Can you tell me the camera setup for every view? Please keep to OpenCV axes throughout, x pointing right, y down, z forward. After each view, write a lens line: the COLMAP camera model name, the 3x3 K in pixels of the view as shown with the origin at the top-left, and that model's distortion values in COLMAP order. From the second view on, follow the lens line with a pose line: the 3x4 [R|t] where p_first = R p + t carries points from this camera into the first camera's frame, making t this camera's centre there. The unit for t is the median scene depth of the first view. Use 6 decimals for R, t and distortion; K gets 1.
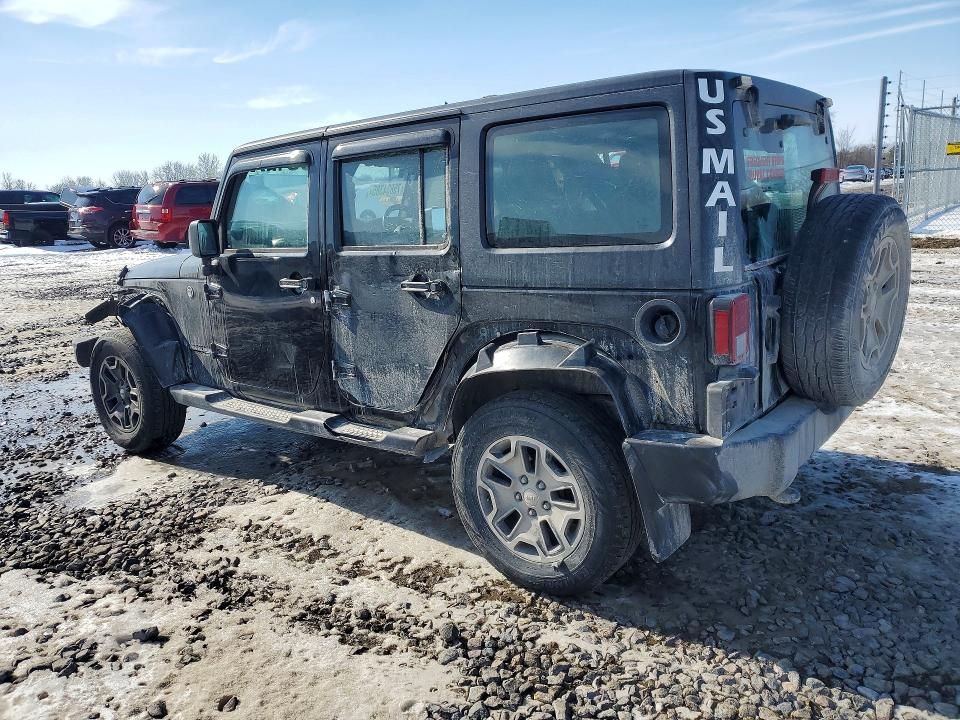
lens RADIAL K [[752.1, 0, 474.8], [0, 752.1, 363.2], [0, 0, 1]] dist [0.009661, 0.014942]
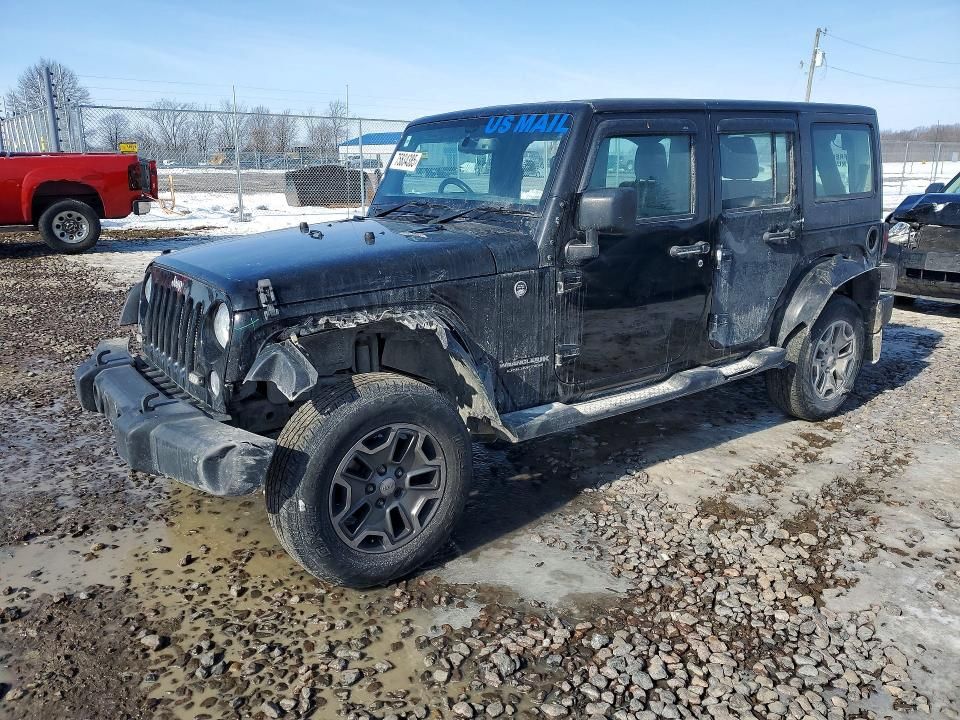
lens RADIAL K [[763.6, 0, 480.0], [0, 763.6, 360.0], [0, 0, 1]] dist [0.001960, -0.004669]
pose [[0.294111, -0.221504, 0.929750, -1.407713], [0.222320, 0.961947, 0.158847, -0.205160], [-0.929555, 0.159983, 0.332164, 0.992215]]
